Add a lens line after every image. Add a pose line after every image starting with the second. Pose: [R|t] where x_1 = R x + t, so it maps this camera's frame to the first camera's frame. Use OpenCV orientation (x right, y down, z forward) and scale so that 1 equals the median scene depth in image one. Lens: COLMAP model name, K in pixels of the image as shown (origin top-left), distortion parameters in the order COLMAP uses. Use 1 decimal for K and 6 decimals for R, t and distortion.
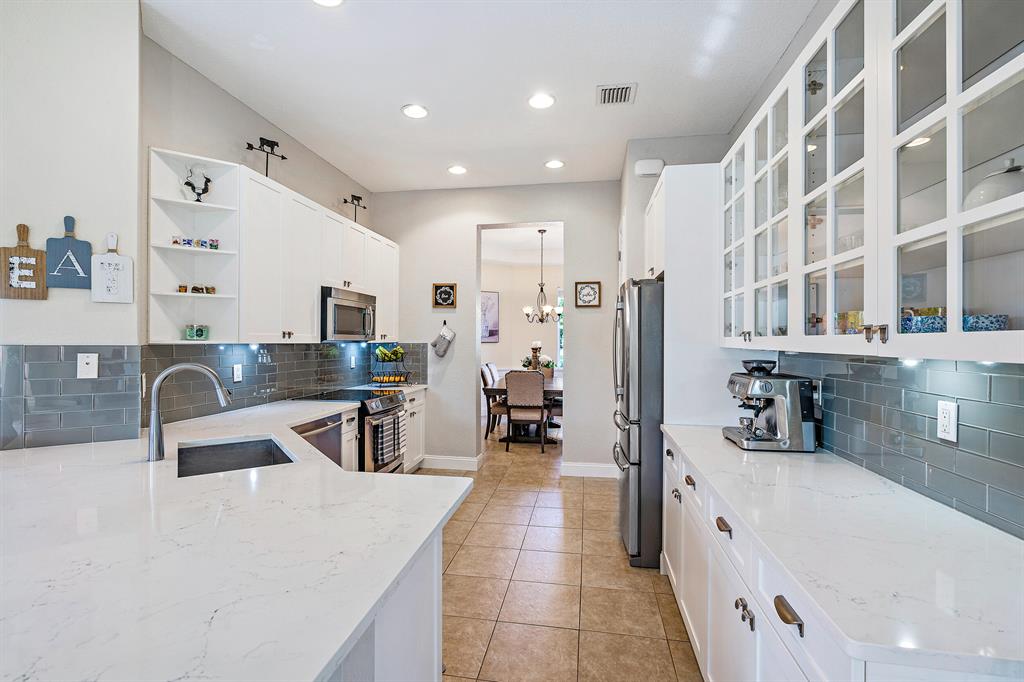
lens RADIAL K [[465.7, 0, 510.1], [0, 465.7, 342.7], [0, 0, 1]] dist [-0.002403, 0.001939]
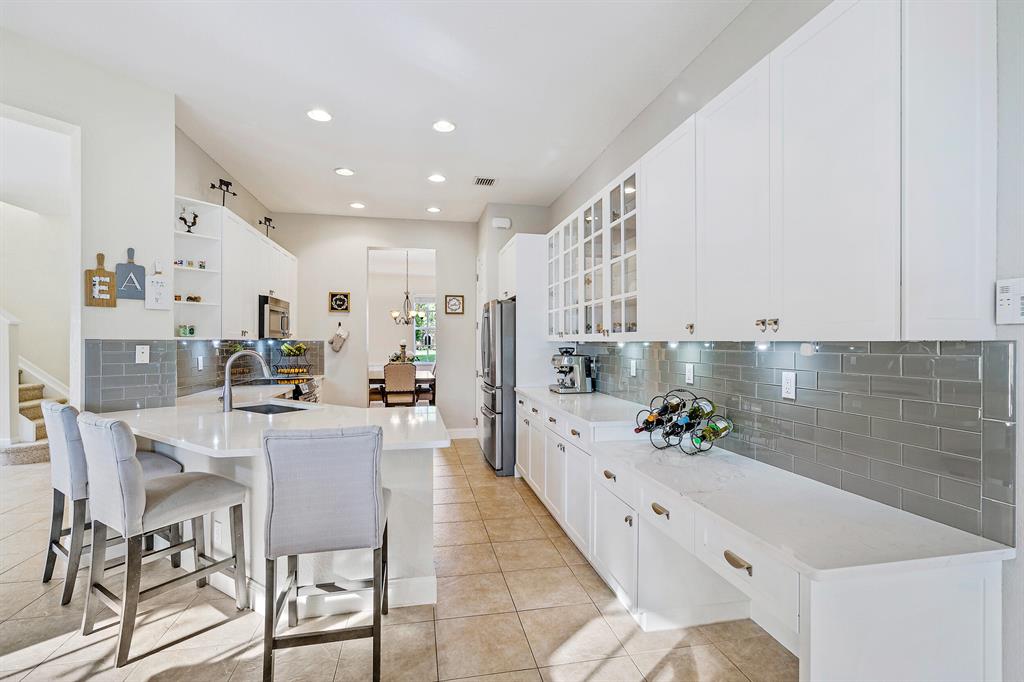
lens RADIAL K [[465.7, 0, 508.7], [0, 465.7, 342.4], [0, 0, 1]] dist [-0.002403, 0.001939]
pose [[0.934148, -0.003202, 0.356871, -0.255294], [0.003953, 0.999991, -0.001374, 0.013729], [-0.356863, 0.002694, 0.934153, -0.484847]]
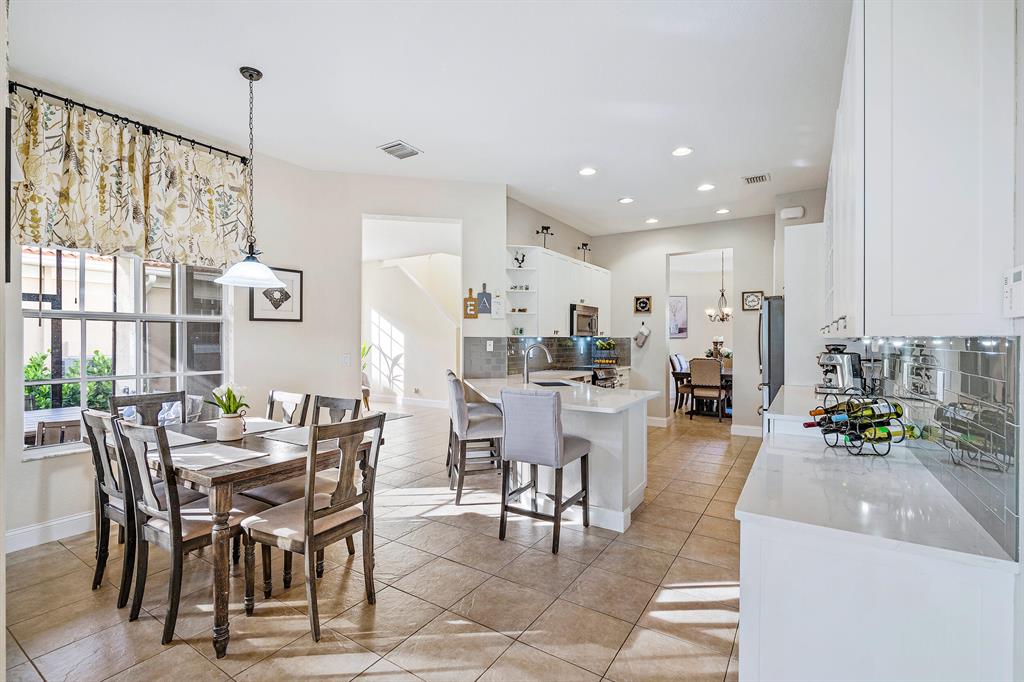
lens RADIAL K [[465.7, 0, 510.2], [0, 465.7, 340.7], [0, 0, 1]] dist [-0.002403, 0.001939]
pose [[0.919325, -0.001799, -0.393495, 0.076985], [0.001778, 0.999998, -0.000420, 0.016328], [0.393495, -0.000313, 0.919327, -0.765901]]
